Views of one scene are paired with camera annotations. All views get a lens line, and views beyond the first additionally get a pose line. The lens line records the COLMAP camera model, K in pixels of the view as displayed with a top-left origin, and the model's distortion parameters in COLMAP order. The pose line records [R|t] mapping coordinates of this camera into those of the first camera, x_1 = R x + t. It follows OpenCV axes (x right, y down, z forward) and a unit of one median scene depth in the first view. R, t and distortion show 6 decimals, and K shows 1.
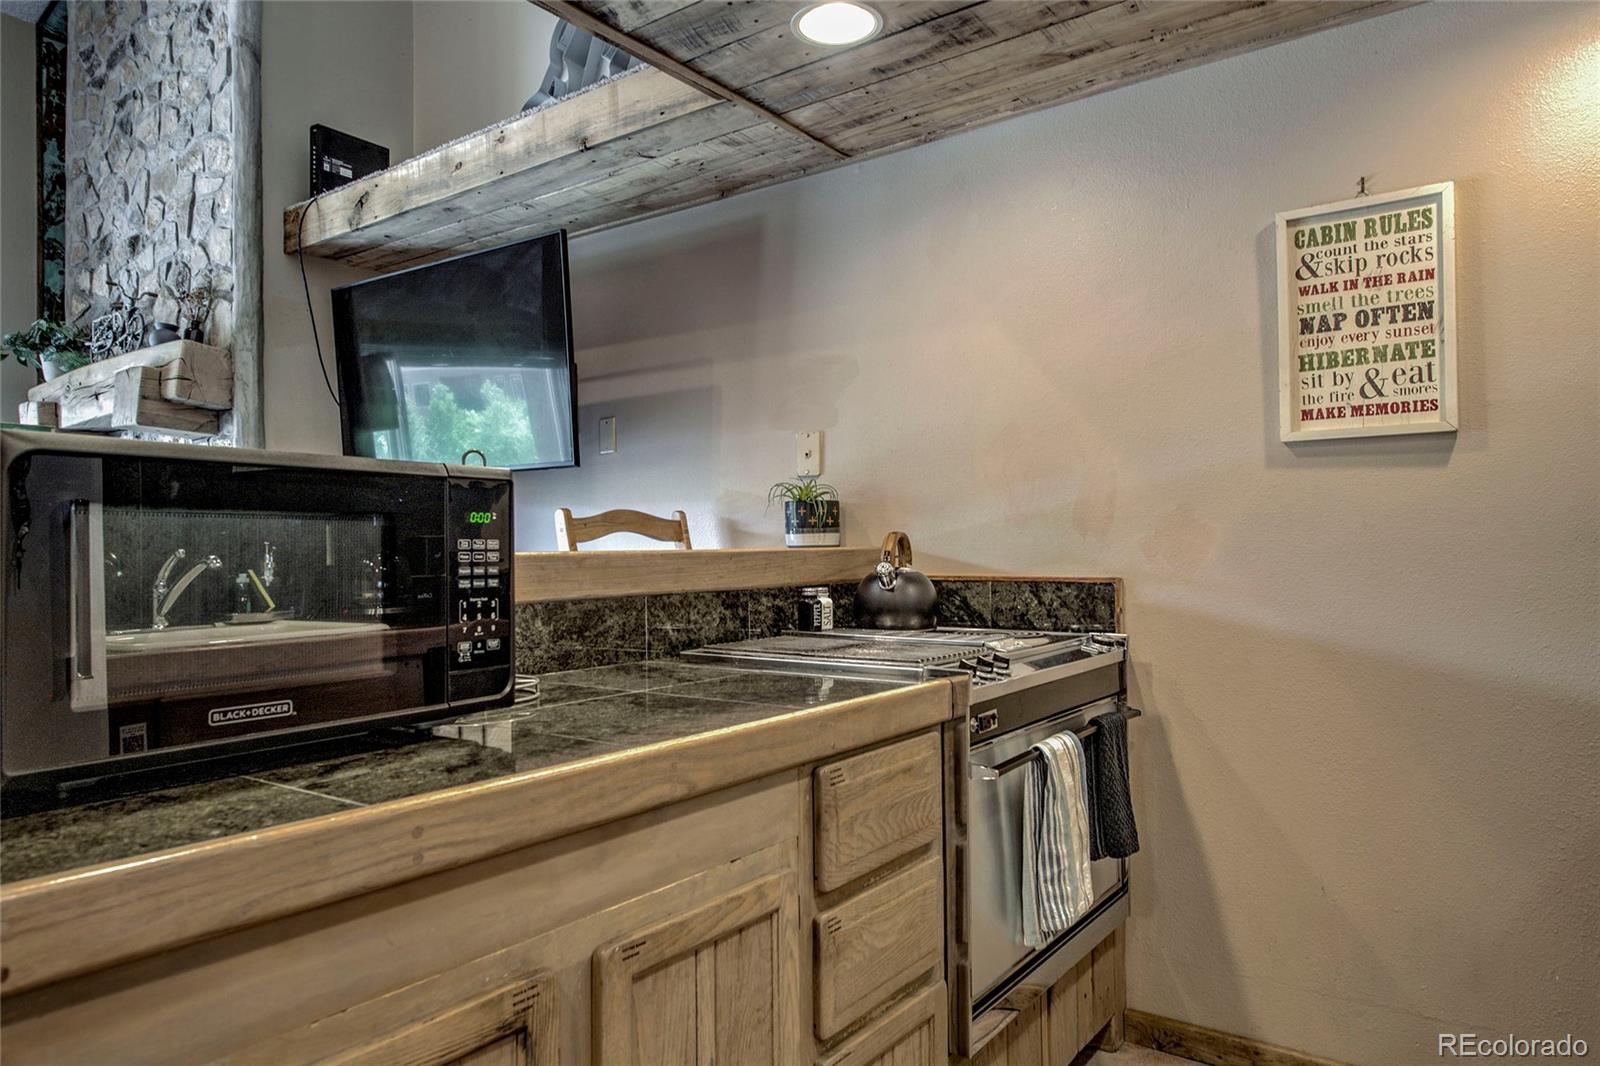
lens RADIAL K [[1029.2, 0, 802.2], [0, 1029.2, 537.8], [0, 0, 1]] dist [0.000438, -0.002263]
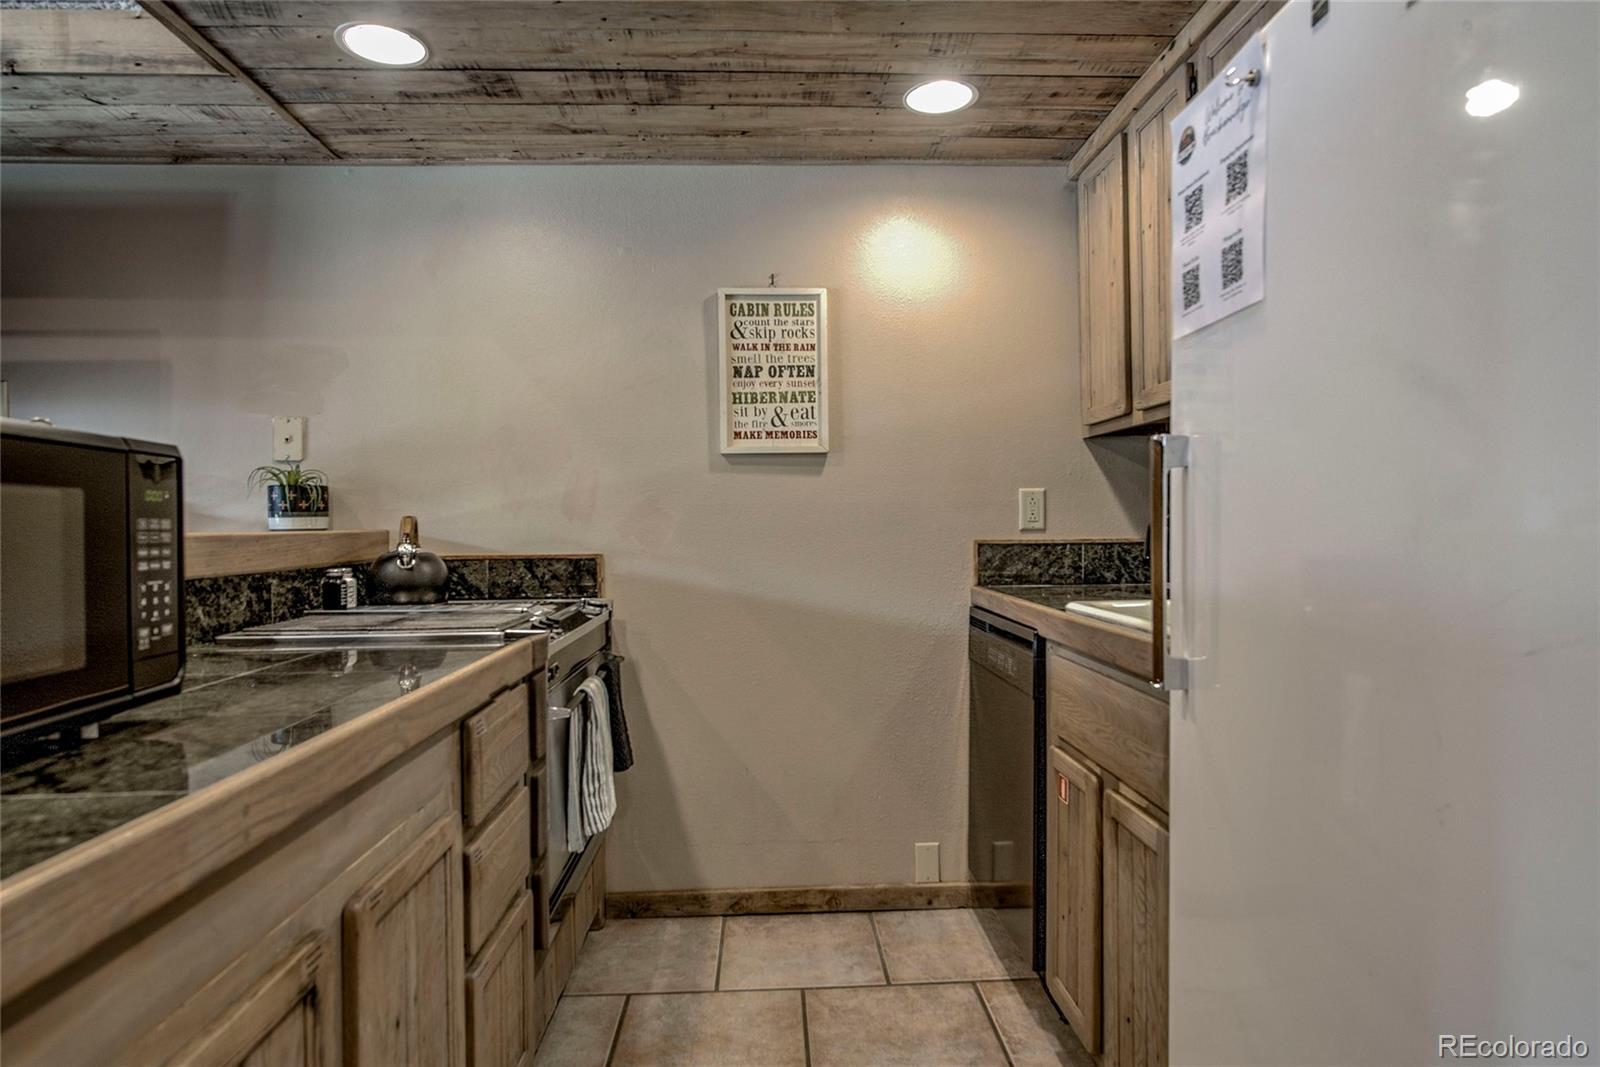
lens RADIAL K [[890.0, 0, 802.7], [0, 890.0, 528.0], [0, 0, 1]] dist [-0.002275, -0.002089]
pose [[0.778616, -0.000320, 0.627500, -0.205521], [-0.002154, 0.999993, 0.003182, 0.003397], [-0.627496, -0.003829, 0.778610, -0.003748]]
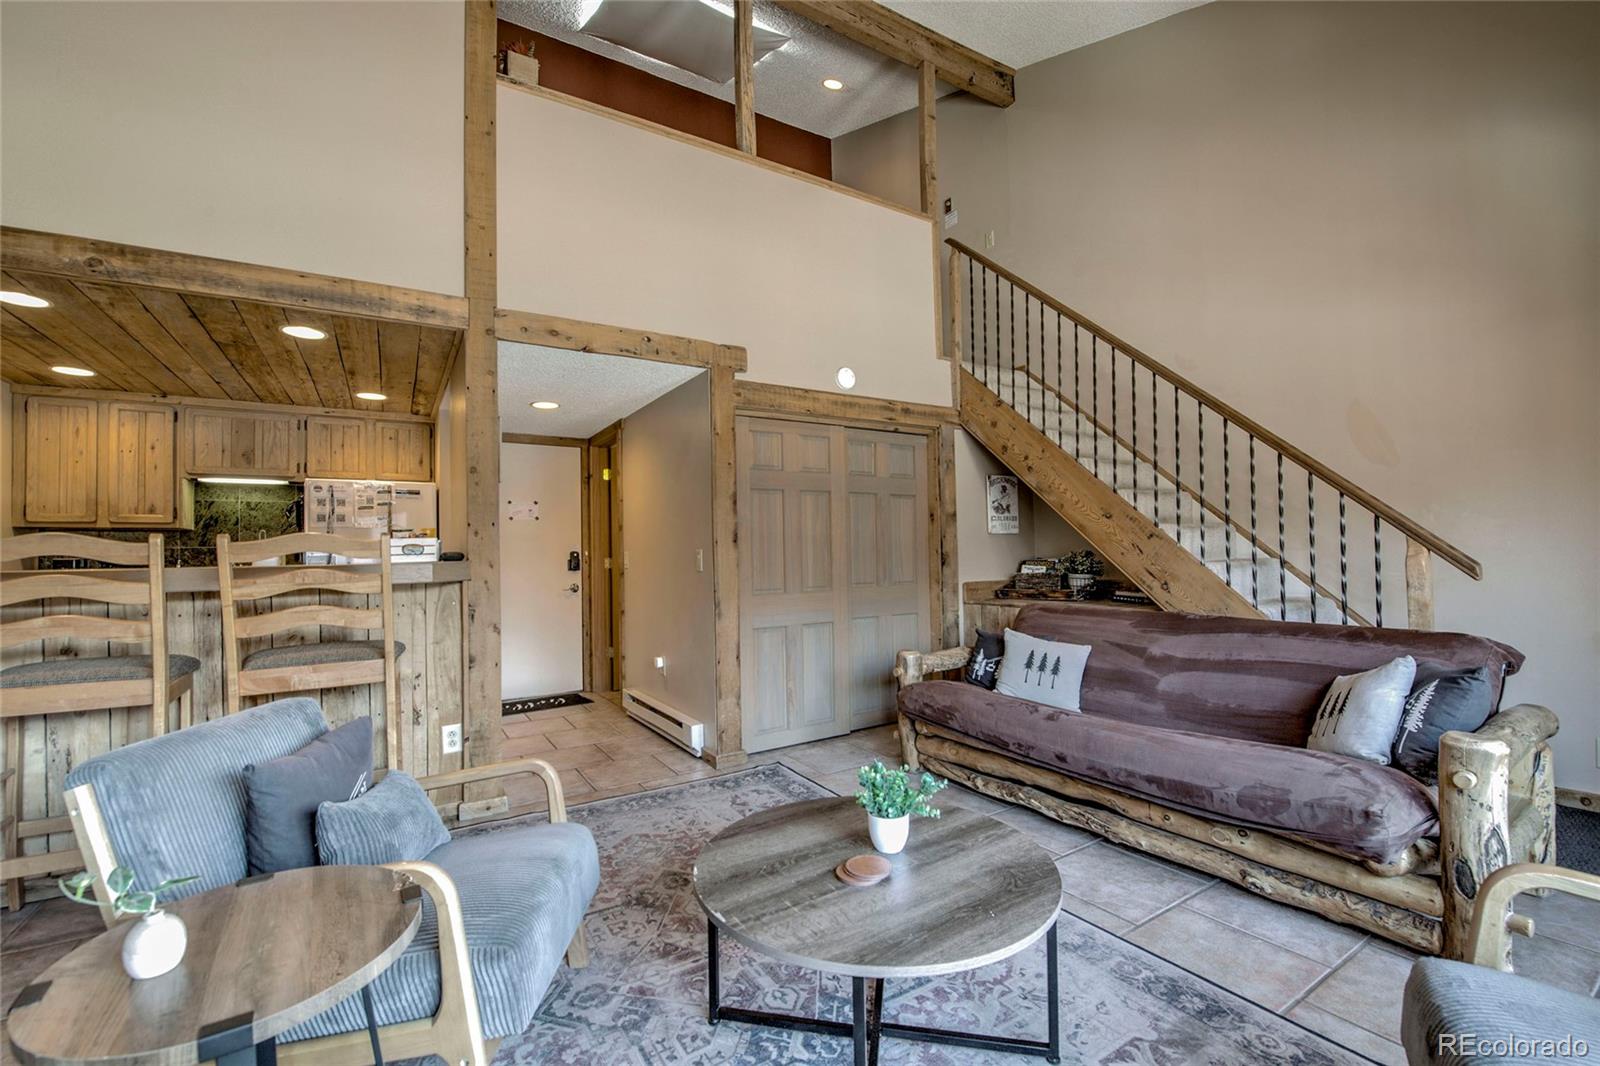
lens RADIAL K [[665.9, 0, 796.4], [0, 665.9, 539.0], [0, 0, 1]] dist [-0.018266, -0.000875]
pose [[-0.926147, 0.037836, 0.375261, -1.734940], [0.026974, 0.999052, -0.034160, 0.031304], [-0.376197, -0.021515, -0.926290, 1.545864]]
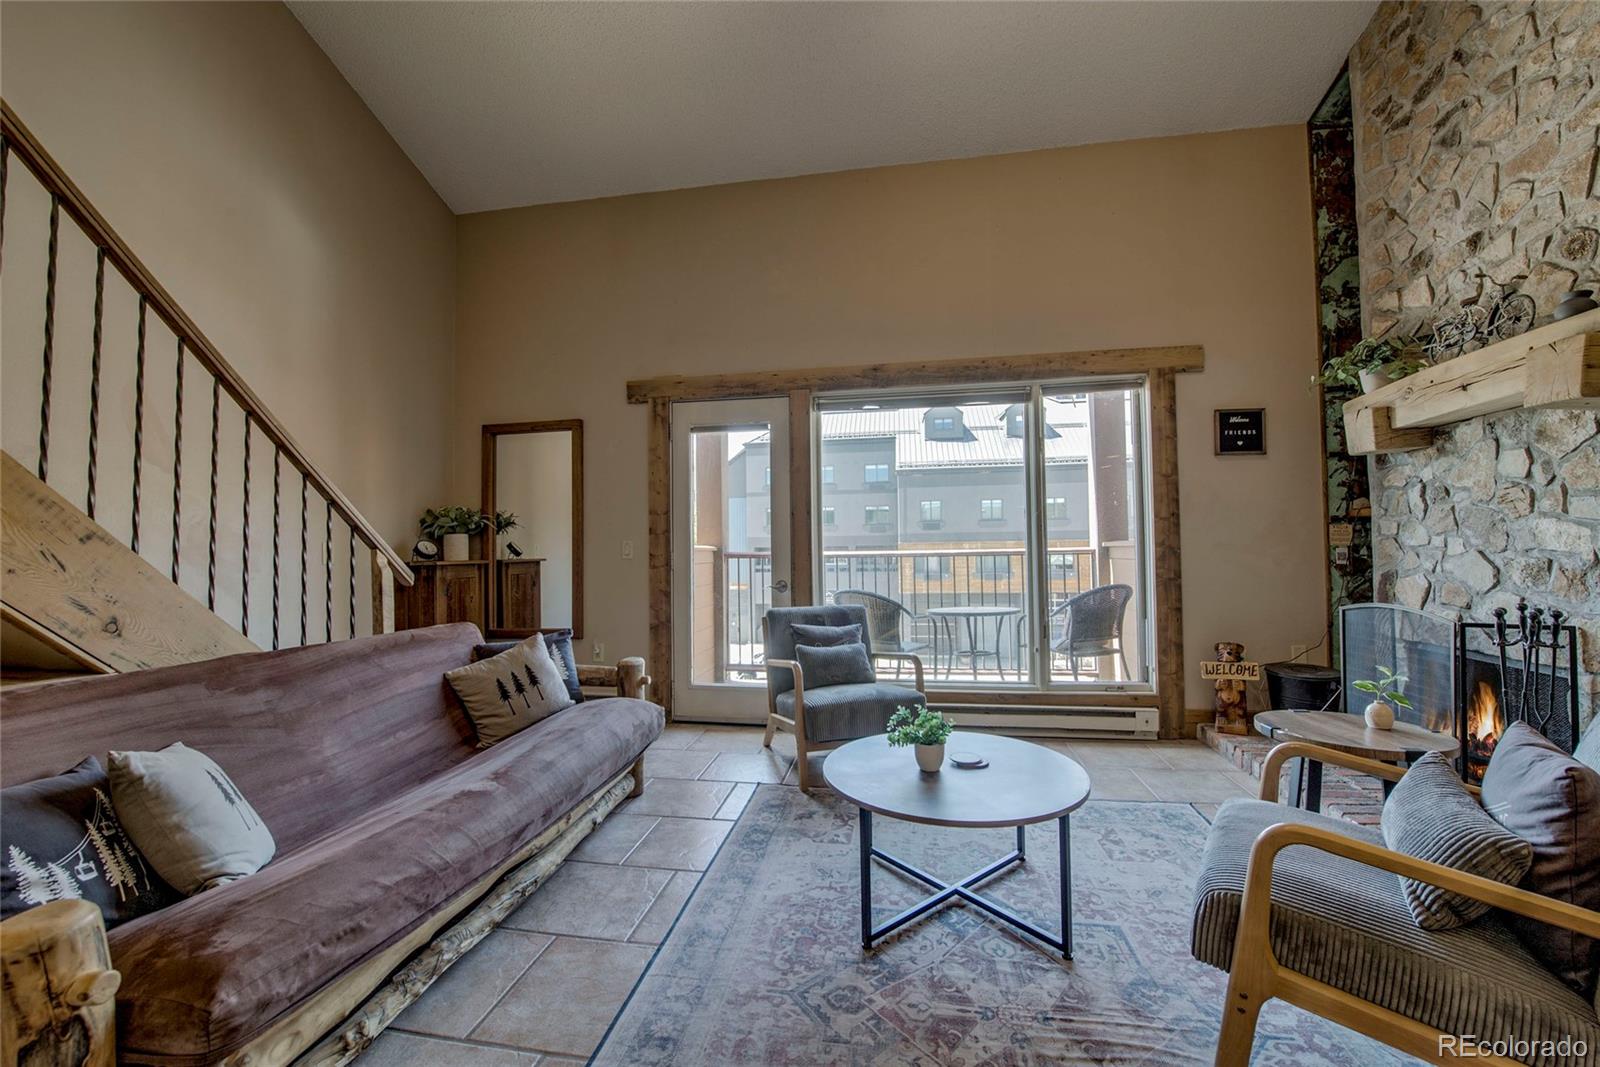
lens RADIAL K [[643.3, 0, 797.8], [0, 643.3, 534.6], [0, 0, 1]] dist [-0.019559, -0.000720]
pose [[0.448189, -0.015822, -0.893799, -0.747196], [0.017490, 0.999807, -0.008928, 0.011808], [0.893768, -0.011631, 0.448380, 0.180946]]
